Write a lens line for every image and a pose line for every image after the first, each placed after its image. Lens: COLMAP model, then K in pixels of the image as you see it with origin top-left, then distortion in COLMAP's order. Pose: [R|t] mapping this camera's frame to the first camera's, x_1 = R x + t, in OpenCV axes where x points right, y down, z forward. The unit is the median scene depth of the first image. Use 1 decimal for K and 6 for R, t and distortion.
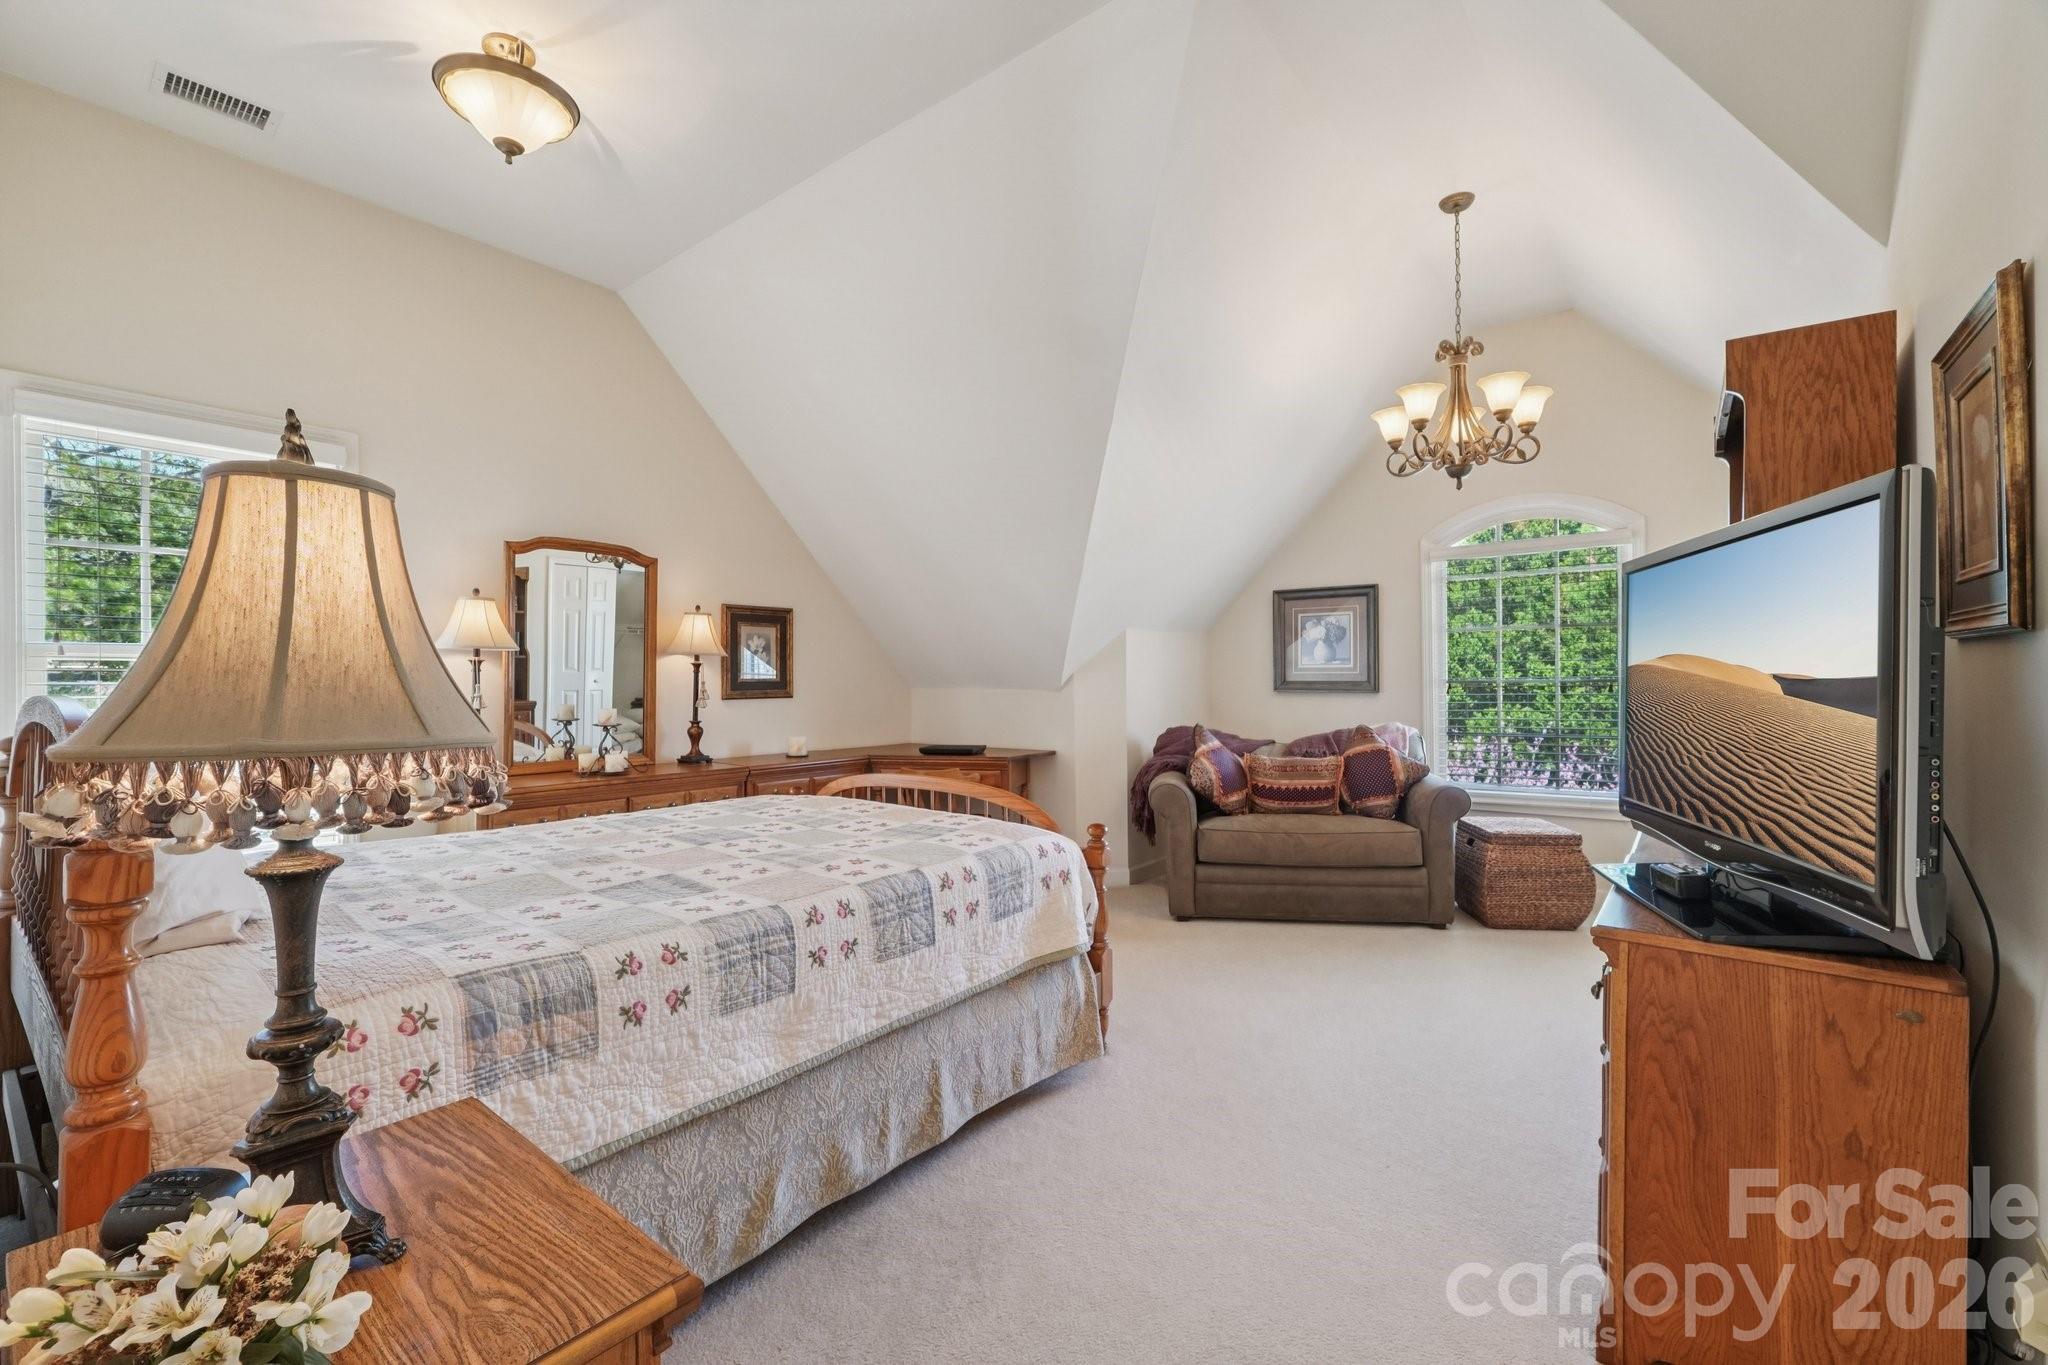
lens RADIAL K [[861.1, 0, 1021.4], [0, 861.1, 671.4], [0, 0, 1]] dist [-0.018473, 0.008421]
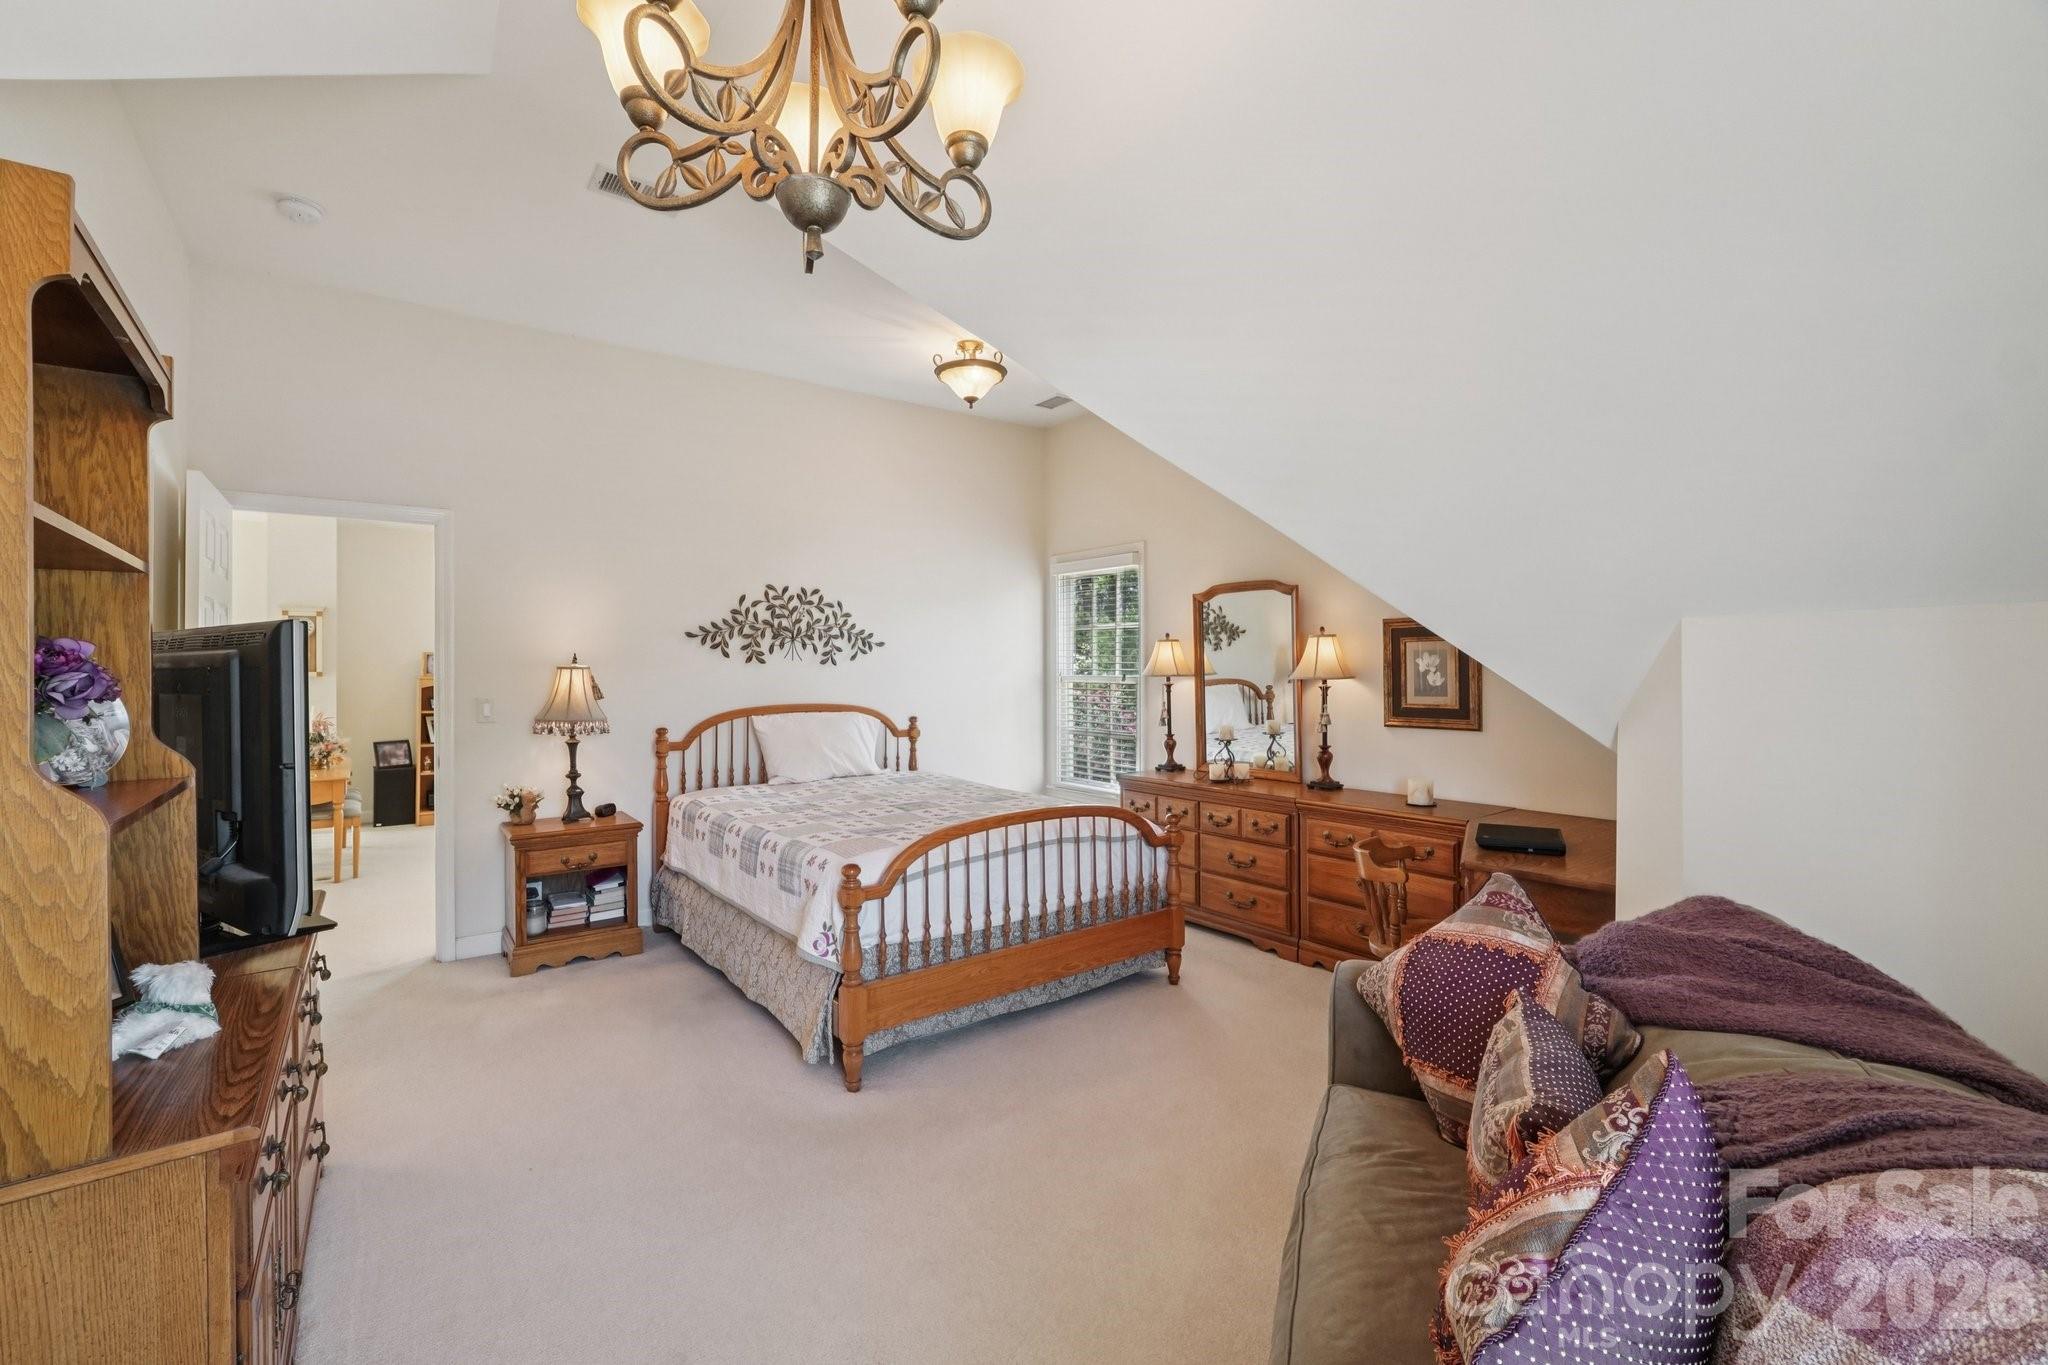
lens RADIAL K [[861.1, 0, 1021.4], [0, 861.1, 671.4], [0, 0, 1]] dist [-0.018473, 0.008421]
pose [[-0.256332, -0.001650, -0.966587, 0.644599], [0.014074, 0.999886, -0.005440, -0.026517], [0.966486, -0.014998, -0.256280, 0.920602]]
